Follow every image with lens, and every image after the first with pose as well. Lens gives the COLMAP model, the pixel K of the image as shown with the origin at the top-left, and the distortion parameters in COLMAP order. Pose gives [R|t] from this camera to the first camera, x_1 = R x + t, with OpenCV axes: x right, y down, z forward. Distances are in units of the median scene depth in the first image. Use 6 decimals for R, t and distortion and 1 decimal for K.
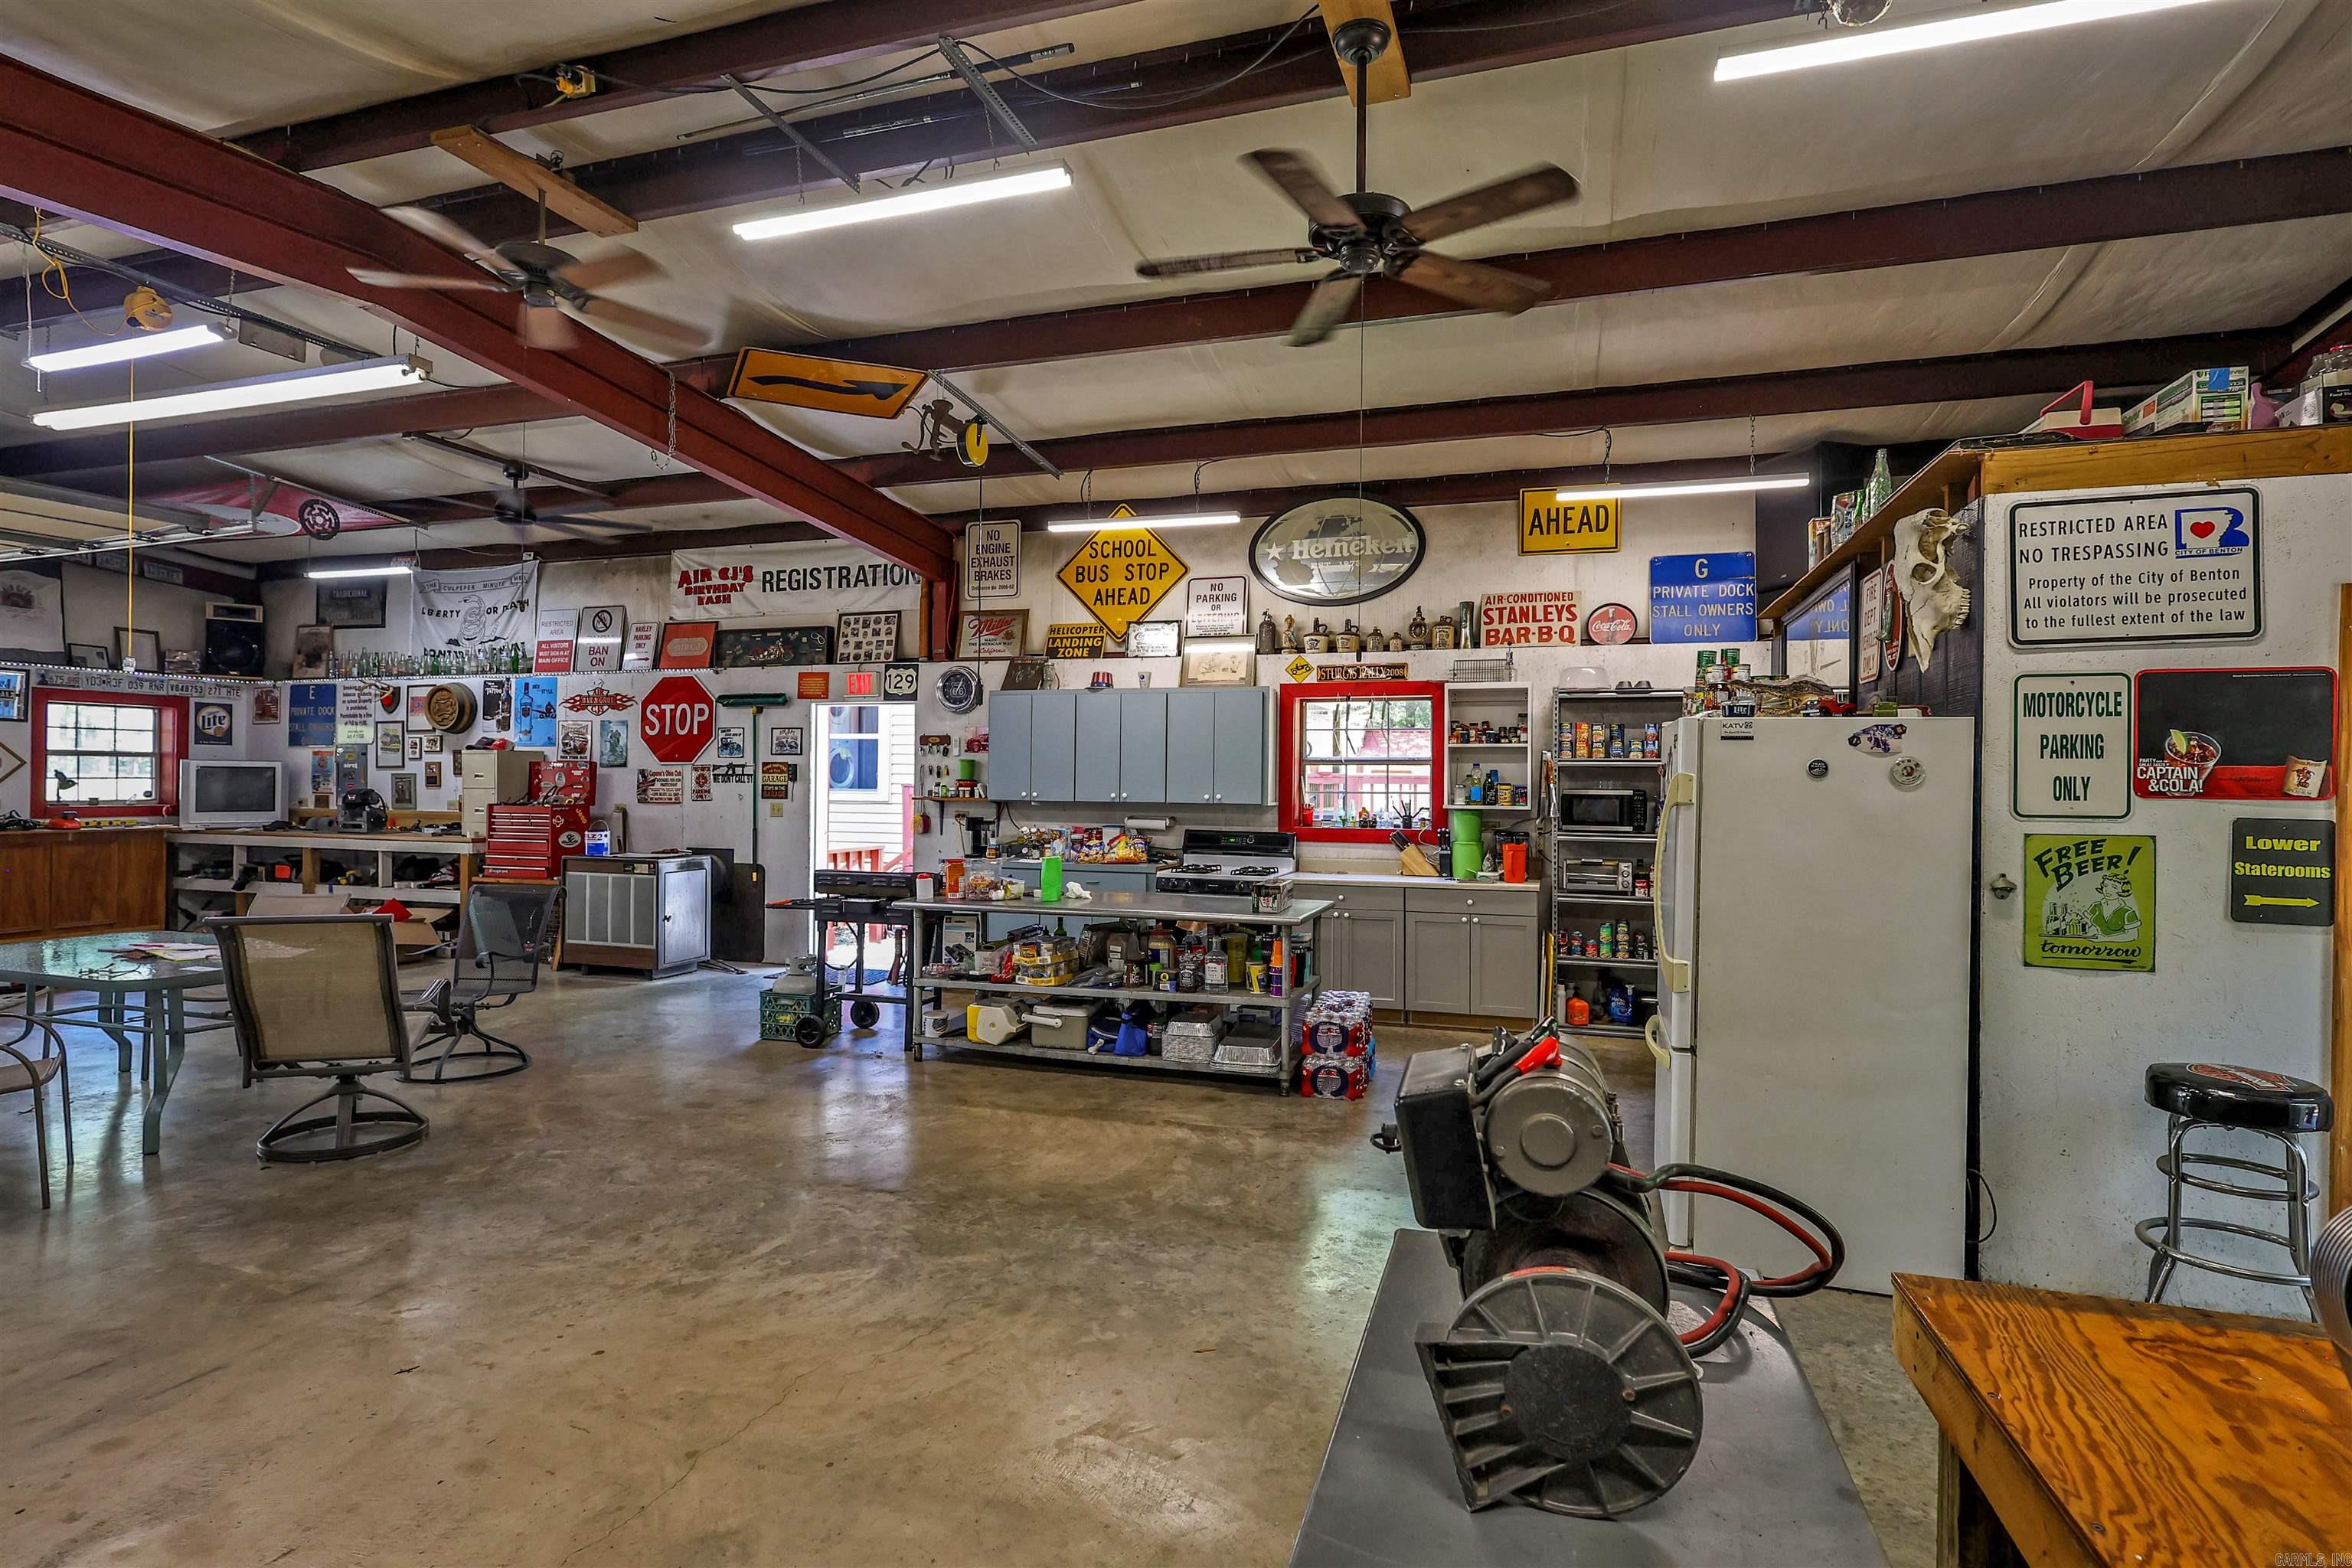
lens RADIAL K [[1151.8, 0, 1270.5], [0, 1151.8, 780.8], [0, 0, 1]] dist [-0.005544, 0.003481]
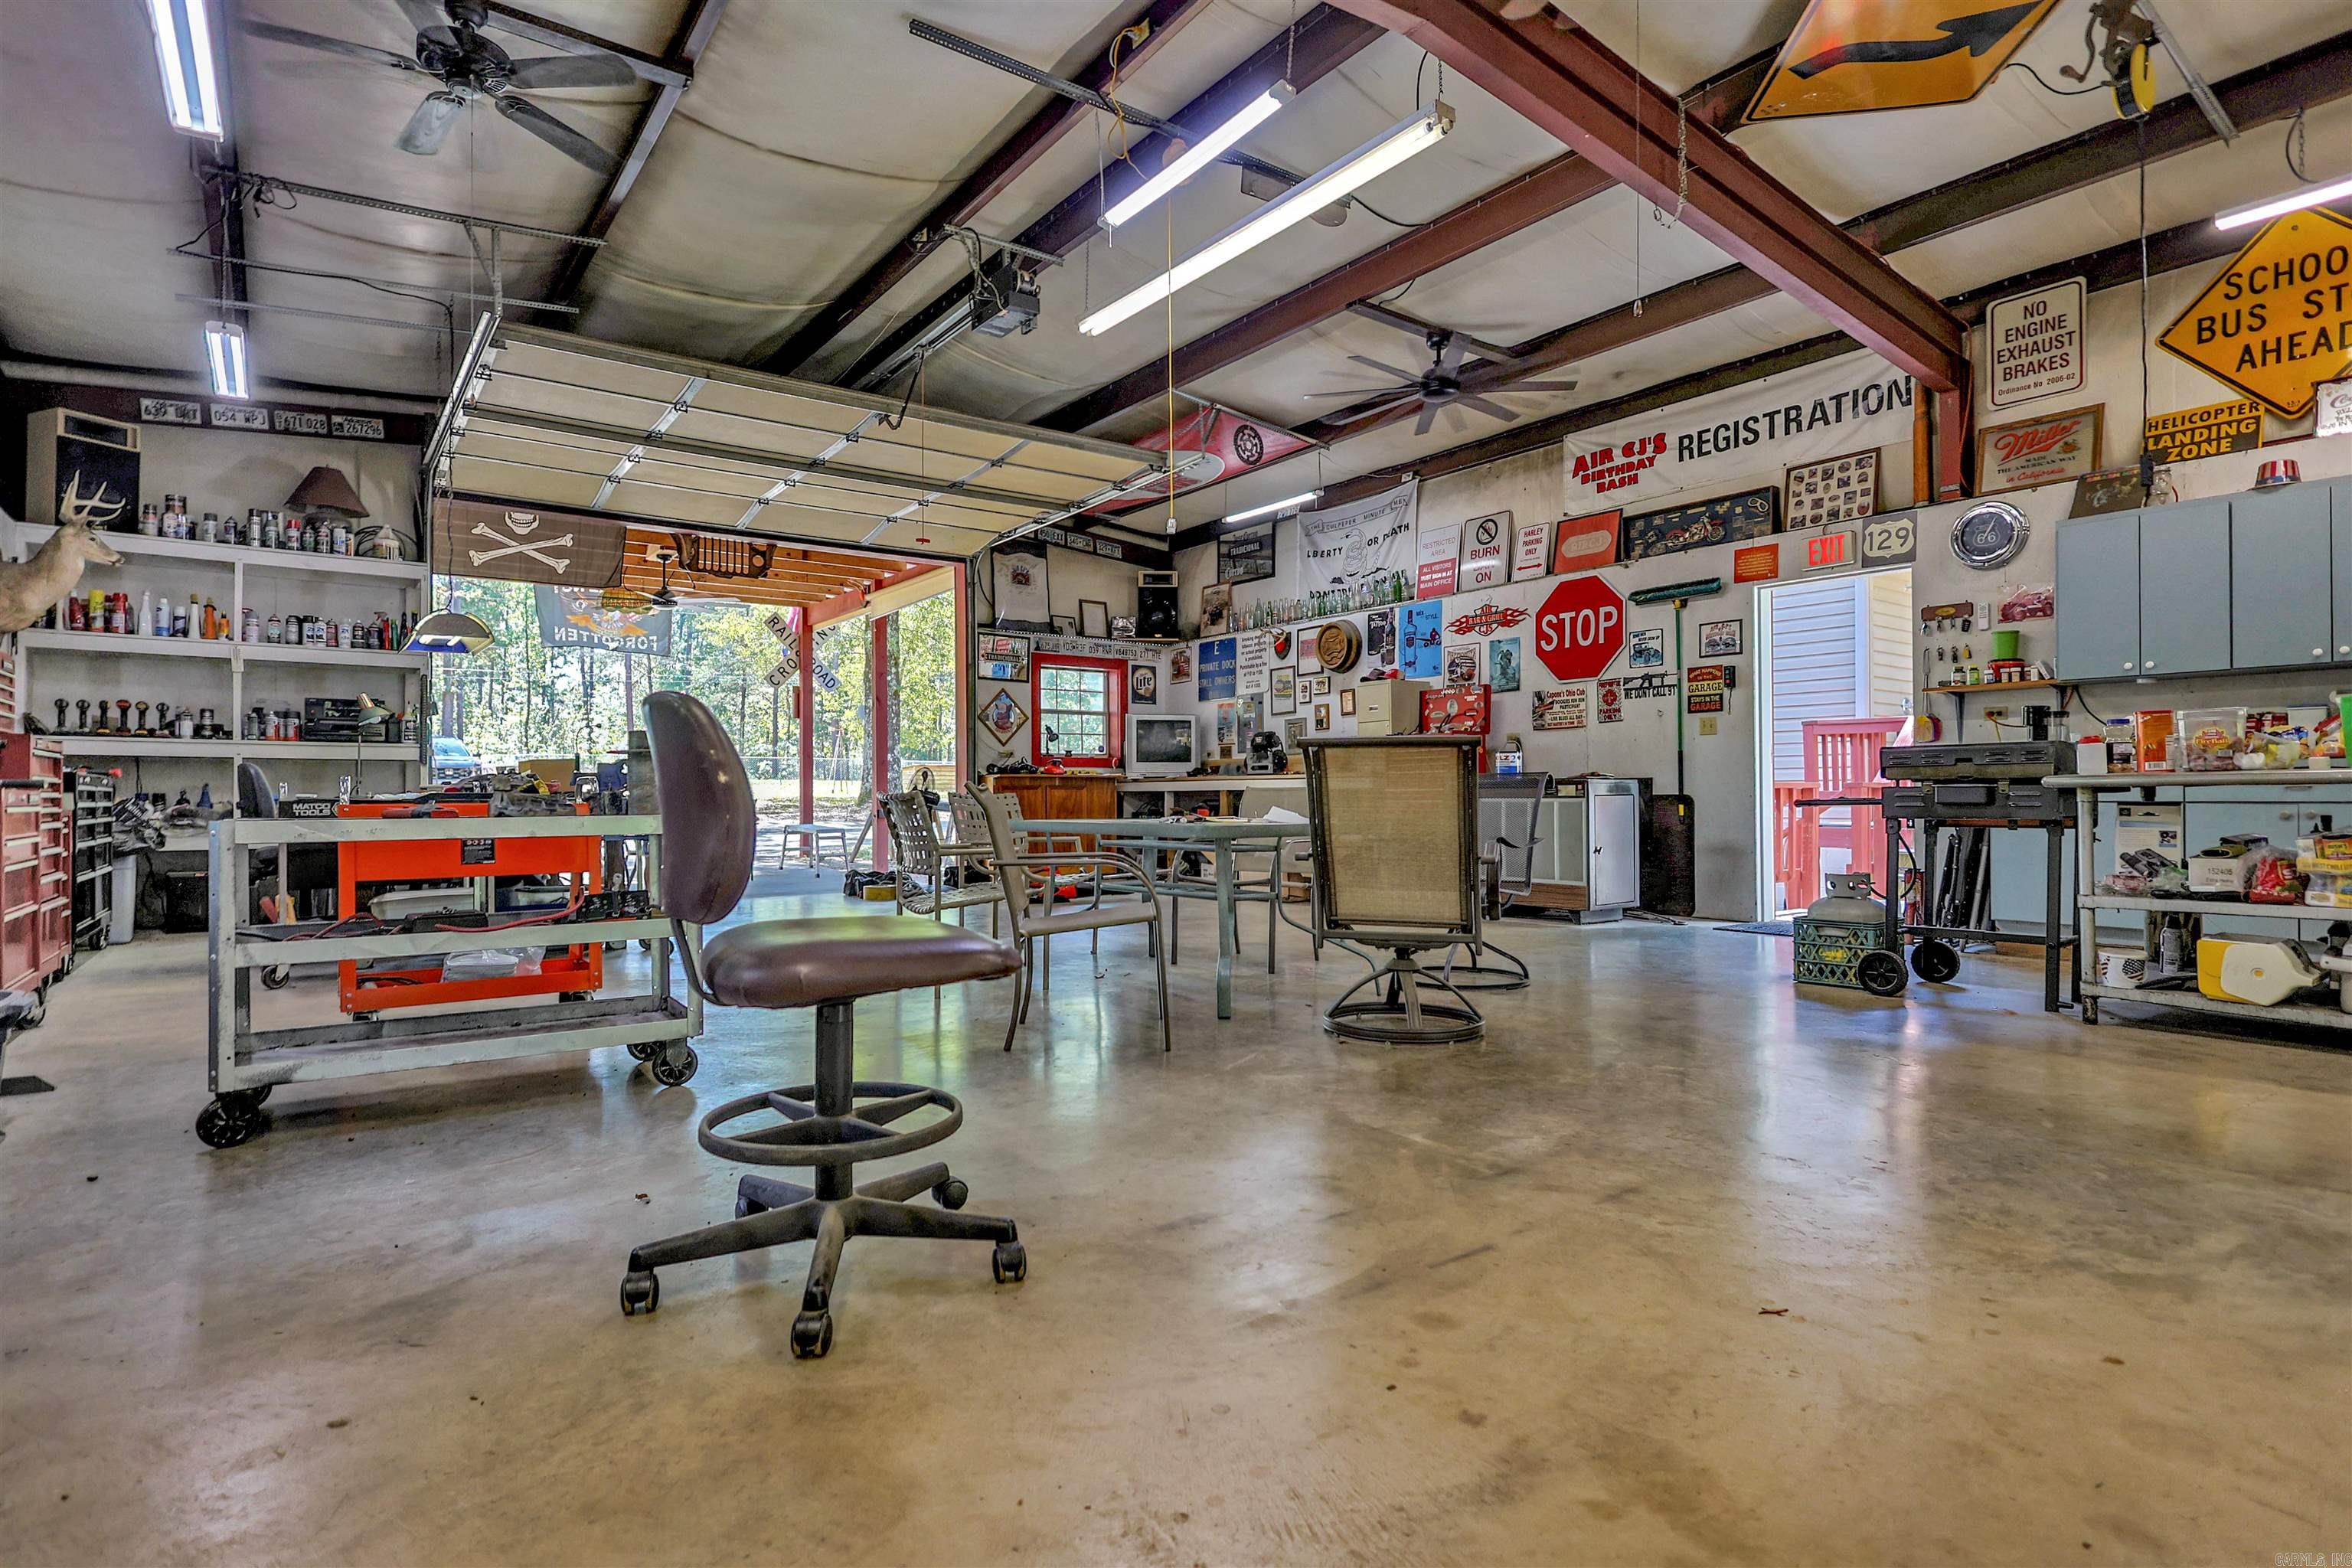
lens RADIAL K [[1255.1, 0, 1207.5], [0, 1255.1, 787.2], [0, 0, 1]] dist [-0.002769, 0.004557]
pose [[0.805890, -0.022522, -0.591636, -0.201719], [0.013933, 0.999721, -0.019079, 0.082421], [0.591901, 0.007132, 0.805979, 0.095745]]
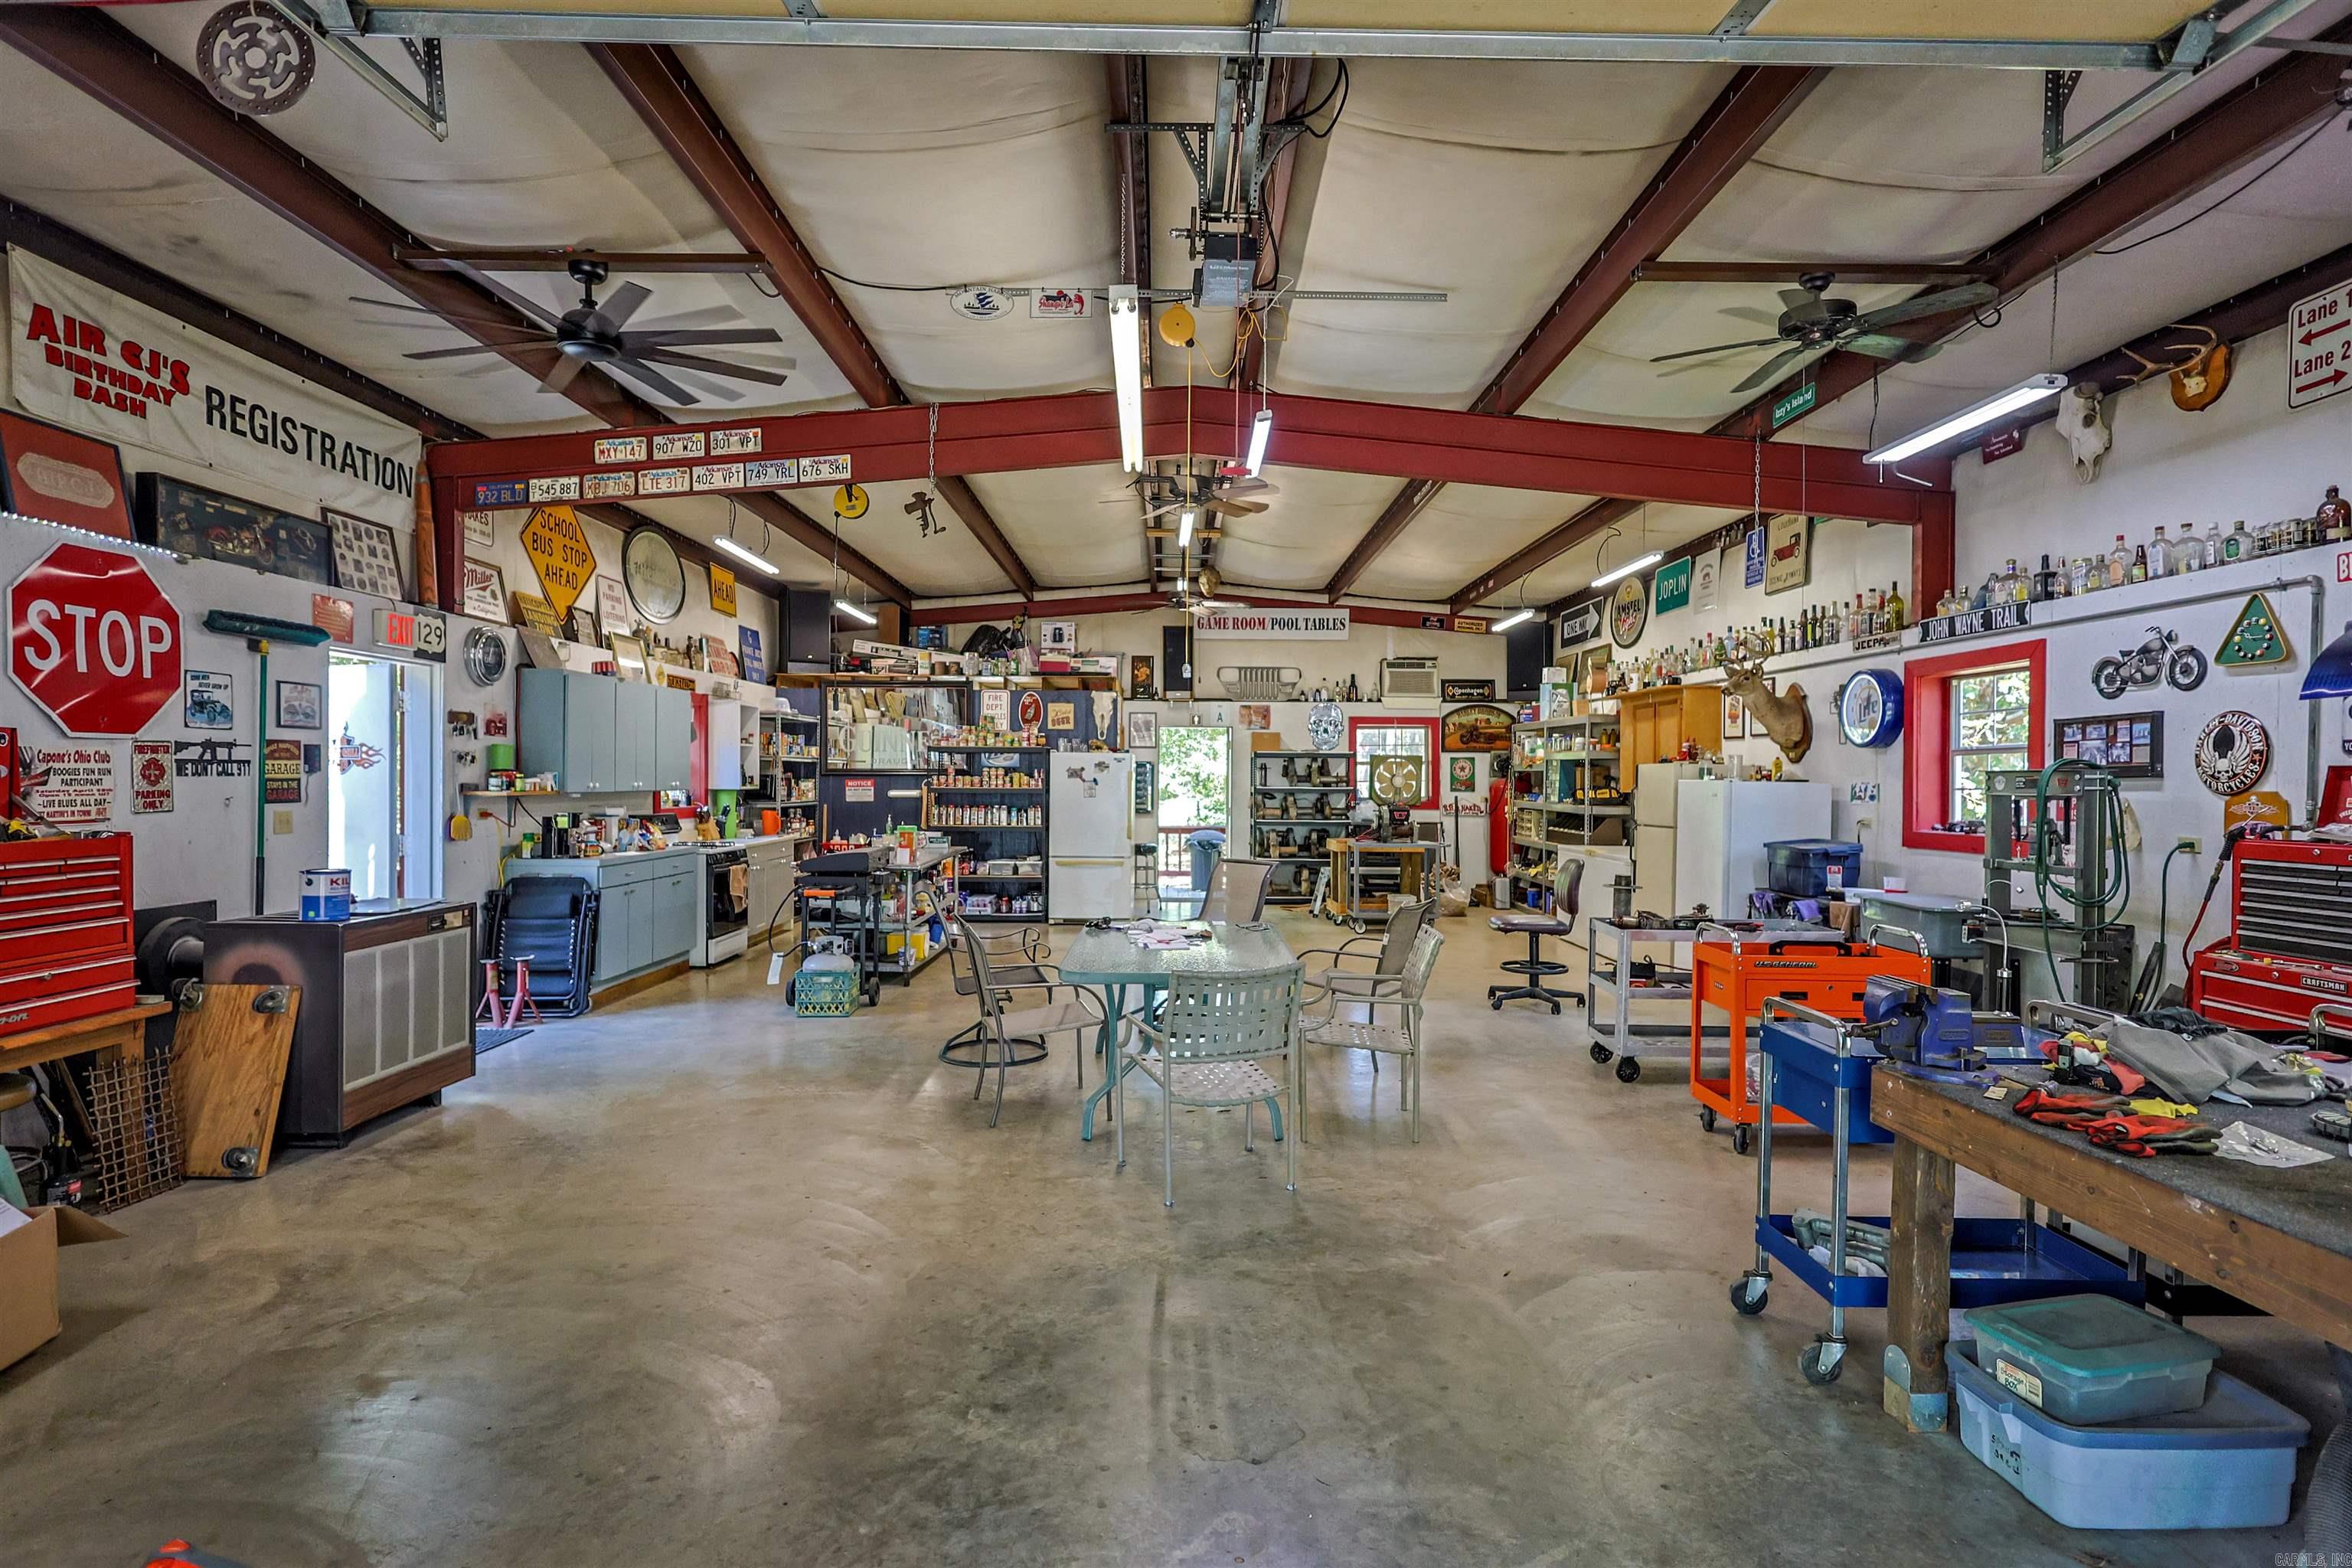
lens RADIAL K [[1151.8, 0, 1199.7], [0, 1151.8, 791.8], [0, 0, 1]] dist [-0.005544, 0.003481]
pose [[-0.300201, -0.024671, 0.953557, -1.164080], [-0.013783, 0.999673, 0.021525, -0.009085], [-0.953776, -0.006681, -0.300443, 0.756306]]
